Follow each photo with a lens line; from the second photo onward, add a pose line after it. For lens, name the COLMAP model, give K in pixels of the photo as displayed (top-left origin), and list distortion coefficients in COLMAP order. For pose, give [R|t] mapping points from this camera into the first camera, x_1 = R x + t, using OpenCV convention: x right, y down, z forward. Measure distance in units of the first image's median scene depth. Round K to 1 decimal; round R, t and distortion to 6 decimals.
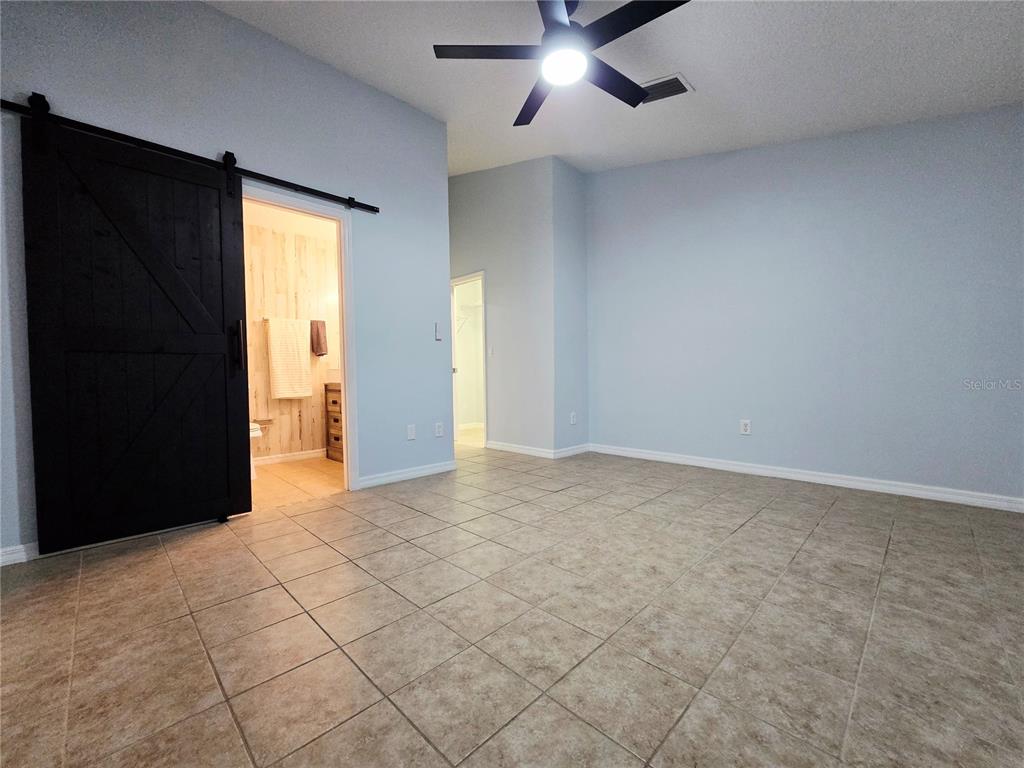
lens RADIAL K [[416.8, 0, 517.6], [0, 416.8, 387.9], [0, 0, 1]] dist [-0.001734, -0.000400]
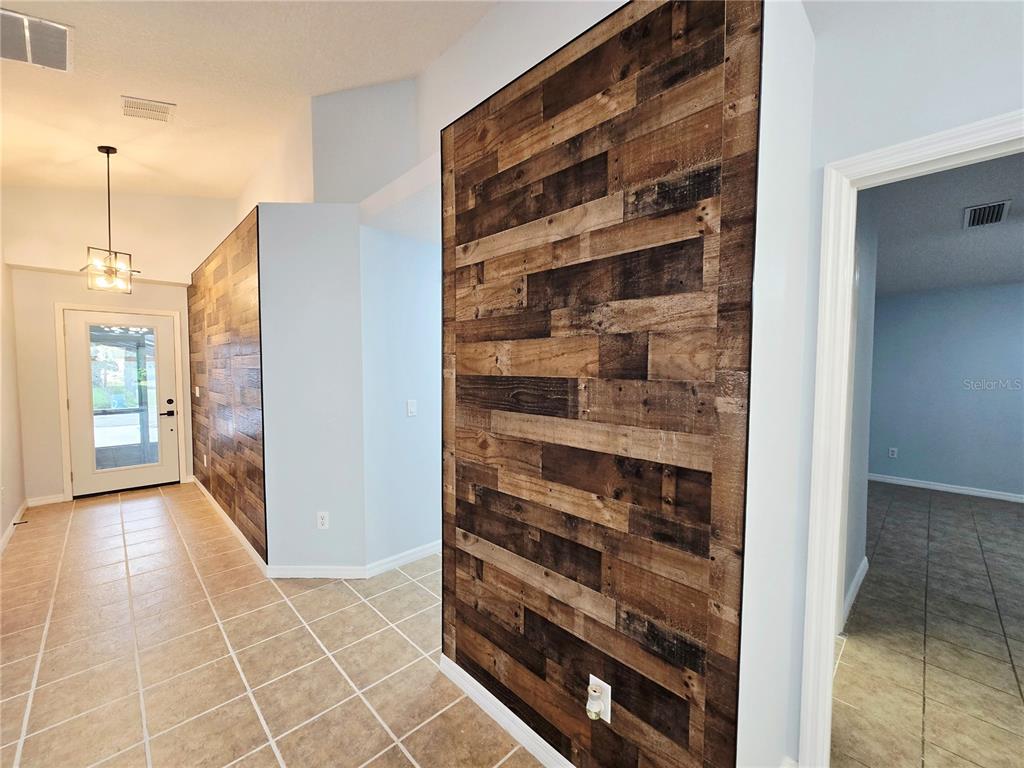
lens RADIAL K [[416.8, 0, 517.6], [0, 416.8, 387.9], [0, 0, 1]] dist [-0.001734, -0.000400]
pose [[0.004046, -0.031284, 0.999502, -1.243808], [0.015868, 0.999387, 0.031217, -0.329579], [-0.999866, 0.015734, 0.004540, 3.278281]]
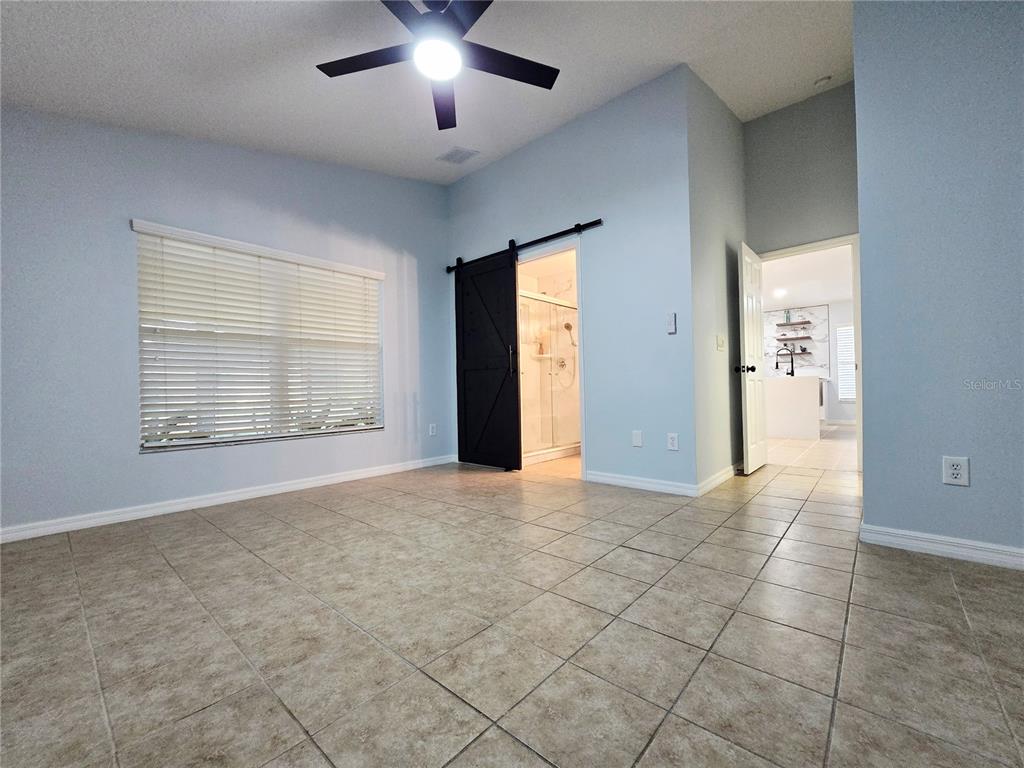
lens RADIAL K [[416.8, 0, 517.6], [0, 416.8, 387.9], [0, 0, 1]] dist [-0.001734, -0.000400]
pose [[0.063960, 0.009228, -0.997910, 1.146464], [-0.008635, 0.999925, 0.008693, -0.020769], [0.997915, 0.008061, 0.064035, 1.182673]]
